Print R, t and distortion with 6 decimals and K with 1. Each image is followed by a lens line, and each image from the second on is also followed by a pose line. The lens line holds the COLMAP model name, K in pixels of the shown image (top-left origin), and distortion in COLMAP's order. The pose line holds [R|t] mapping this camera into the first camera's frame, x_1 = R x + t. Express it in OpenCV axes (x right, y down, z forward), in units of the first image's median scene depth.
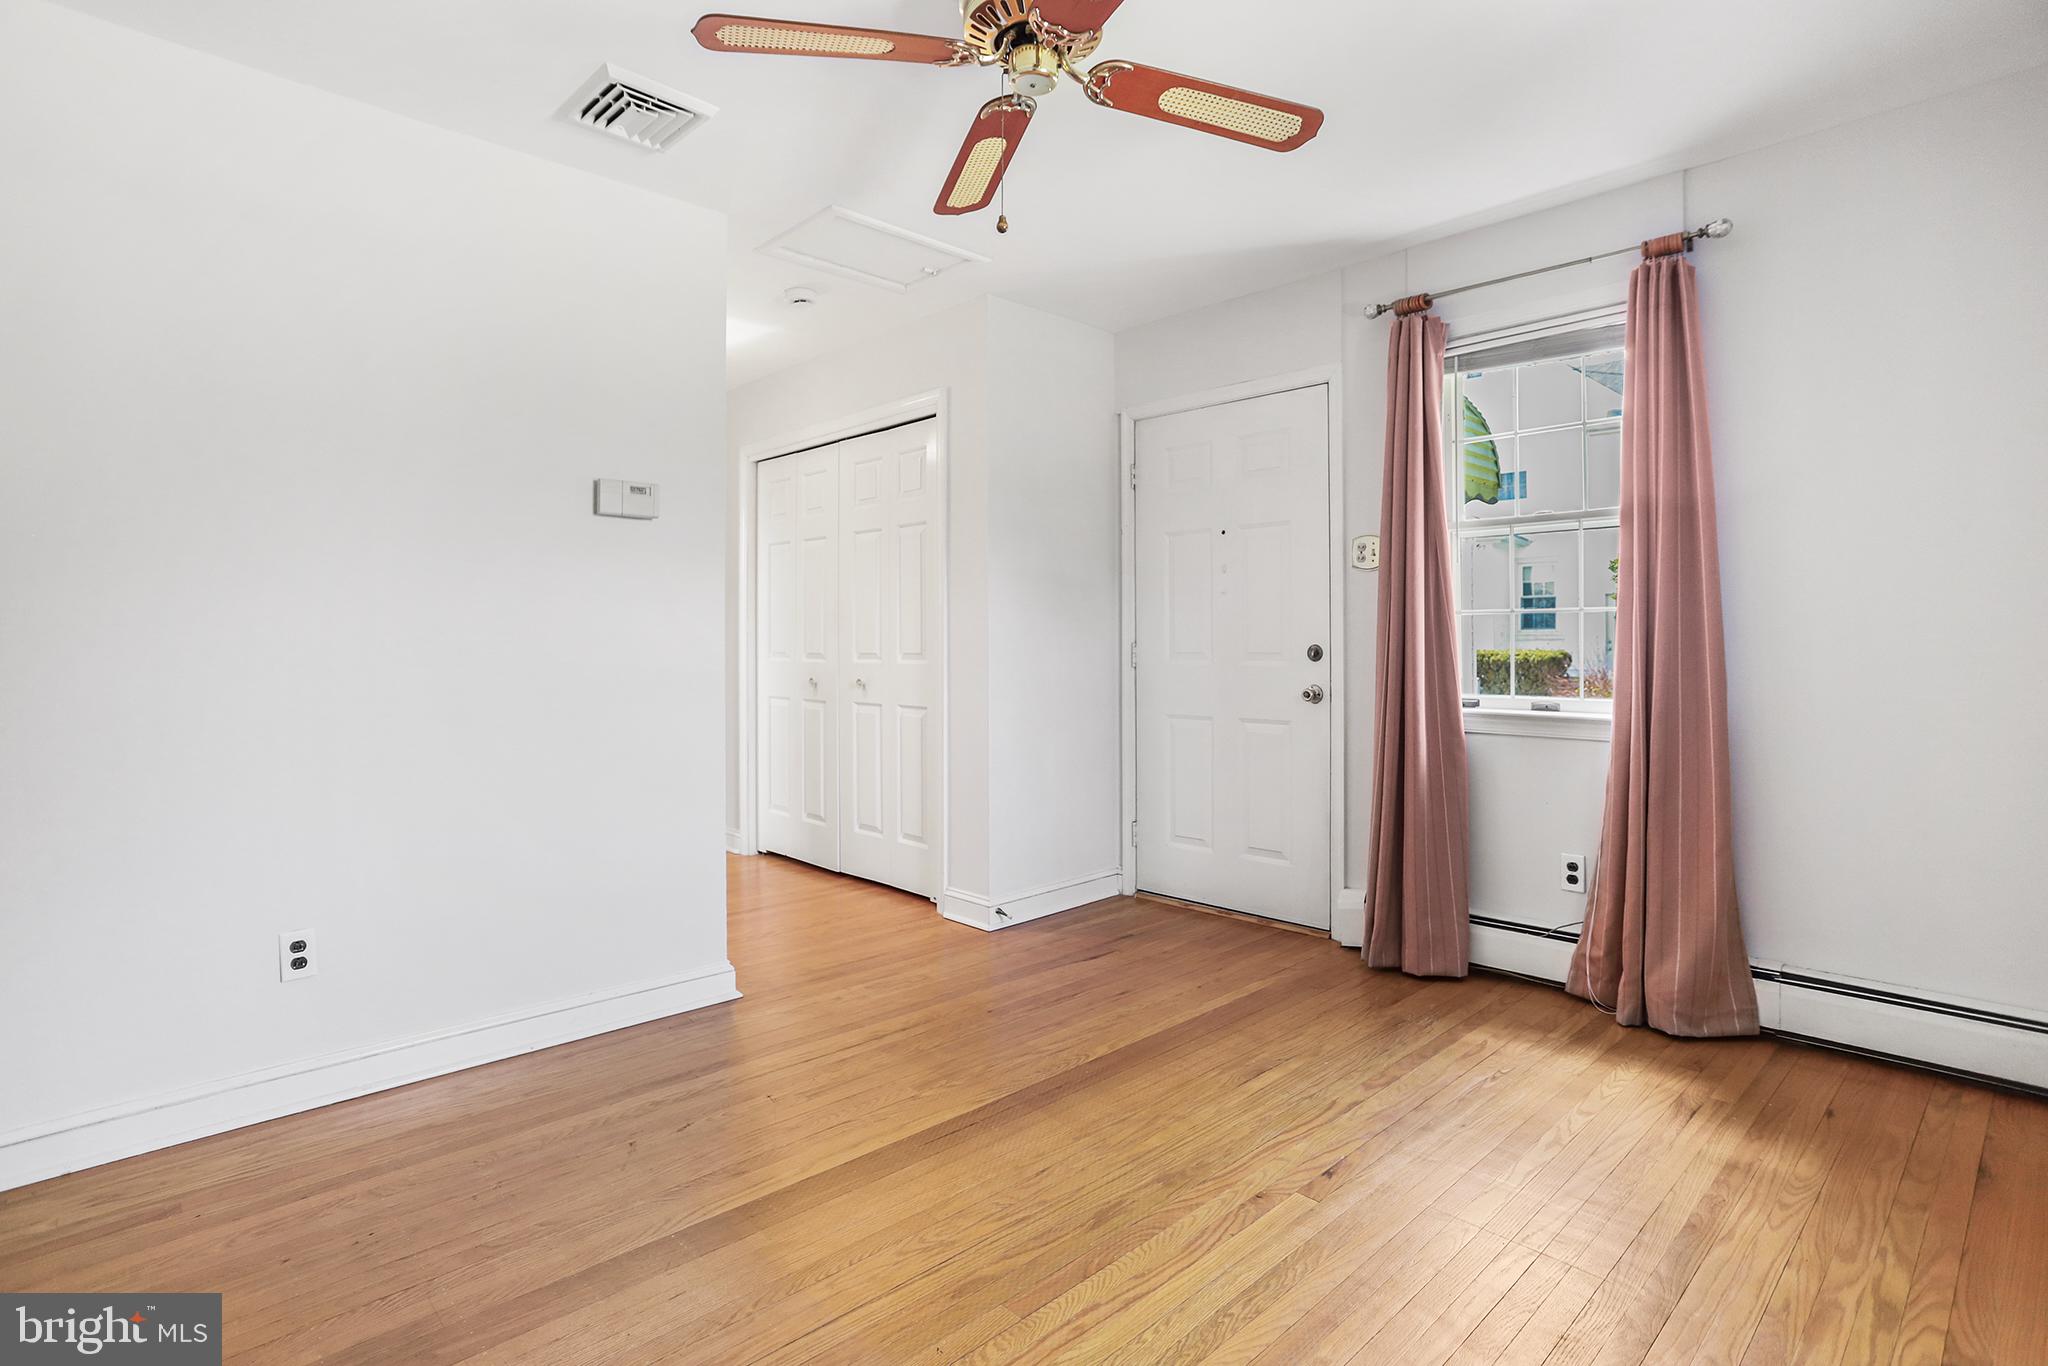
lens RADIAL K [[999.9, 0, 1013.5], [0, 999.9, 672.3], [0, 0, 1]] dist [0.002349, 0.000926]
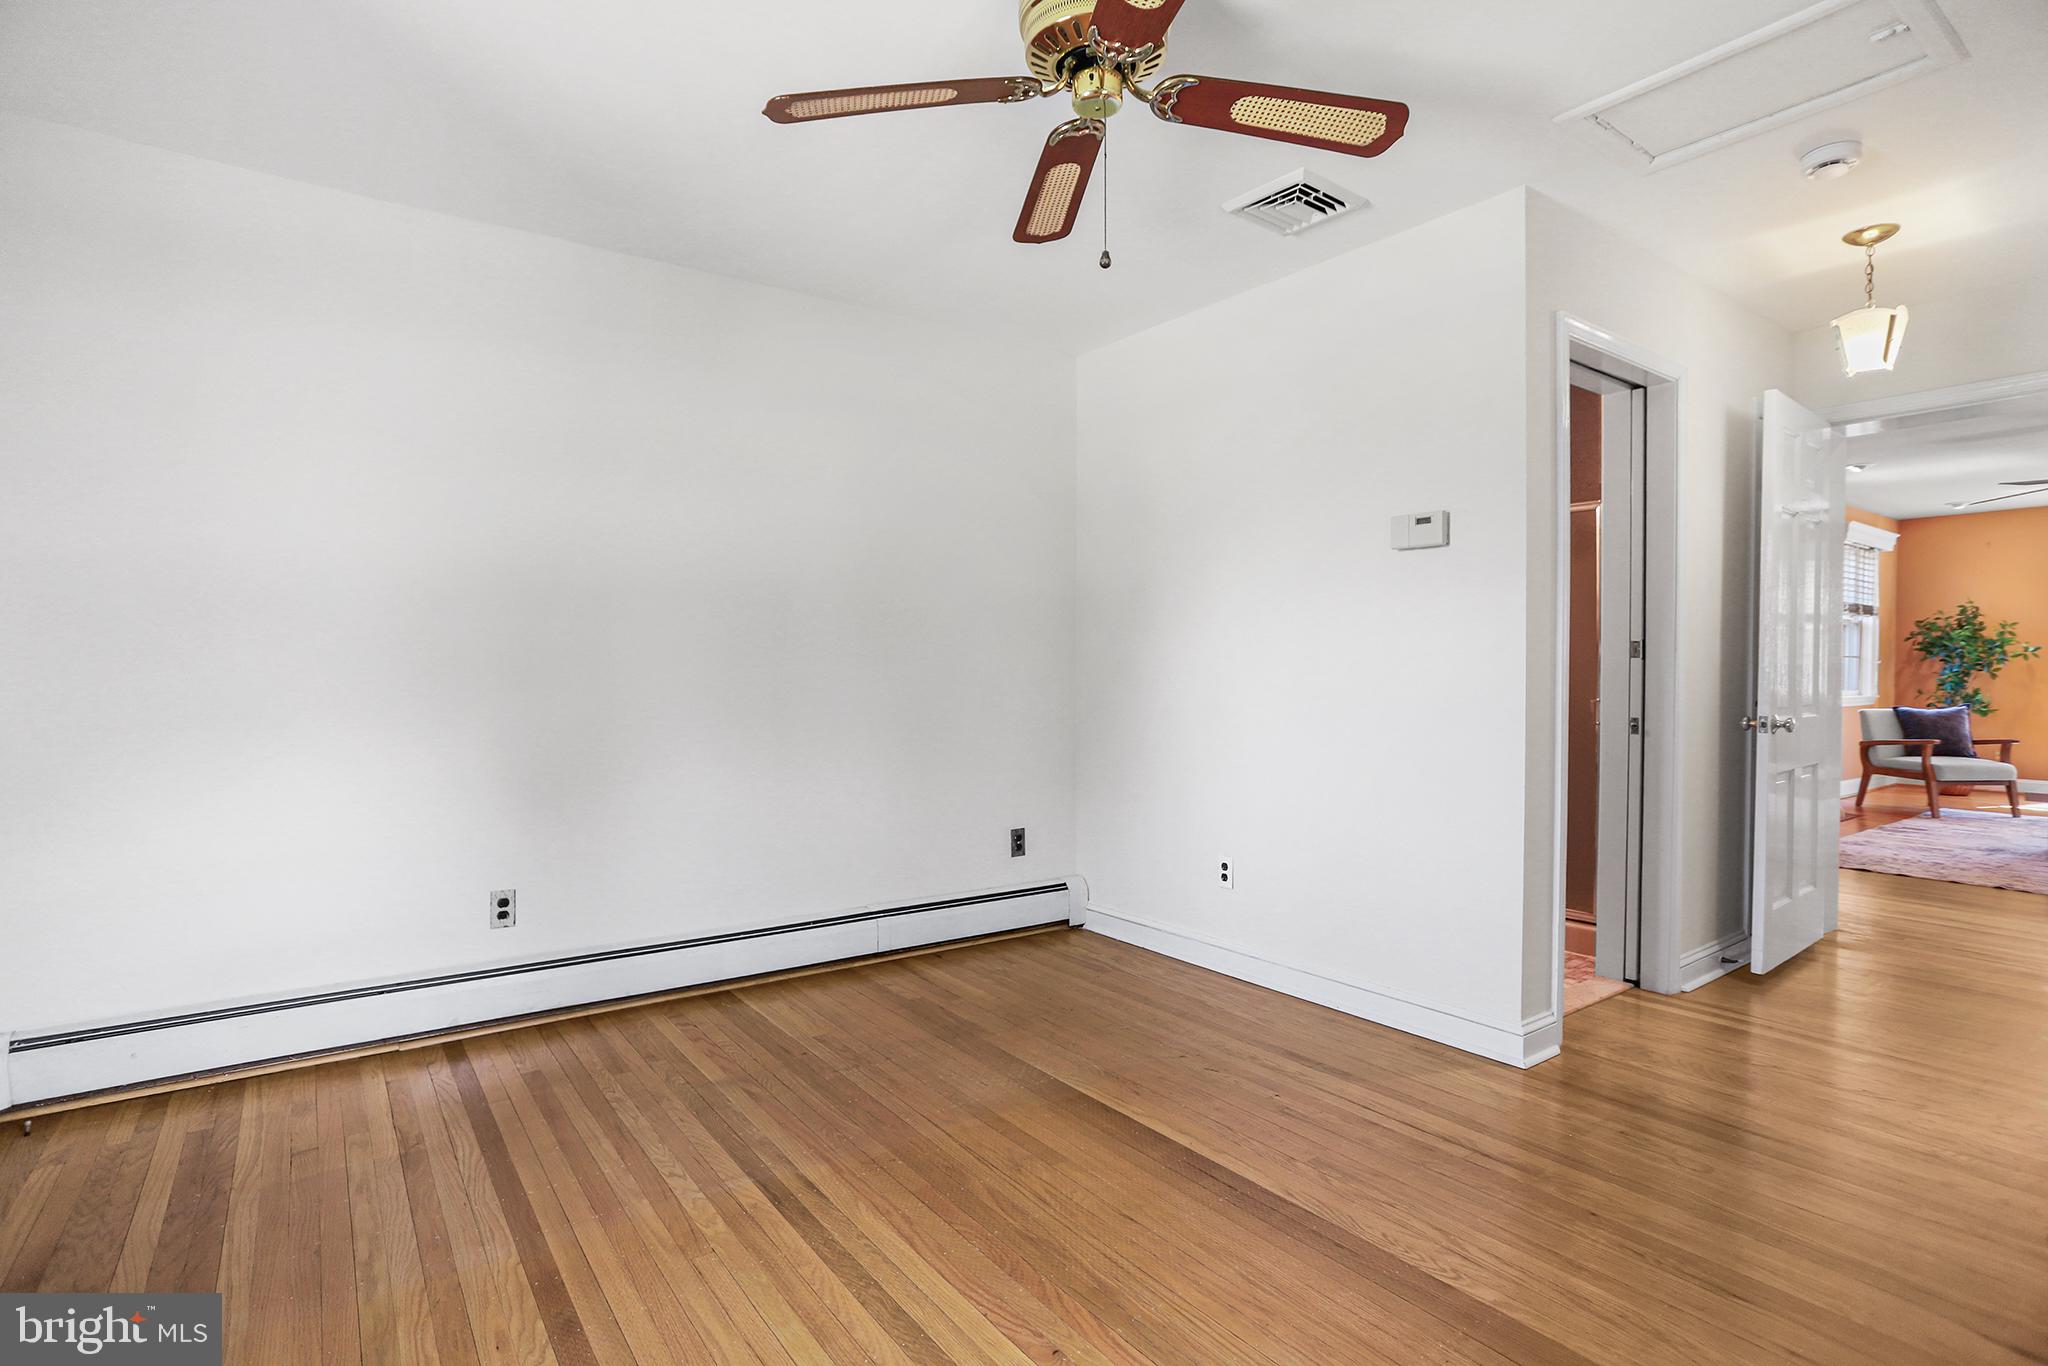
lens RADIAL K [[999.9, 0, 1014.5], [0, 999.9, 681.4], [0, 0, 1]] dist [0.002349, 0.000926]
pose [[-0.125146, 0.007197, -0.992112, 0.895628], [-0.017881, 0.999795, 0.009508, -0.022396], [0.991977, 0.018929, -0.124992, 0.900754]]
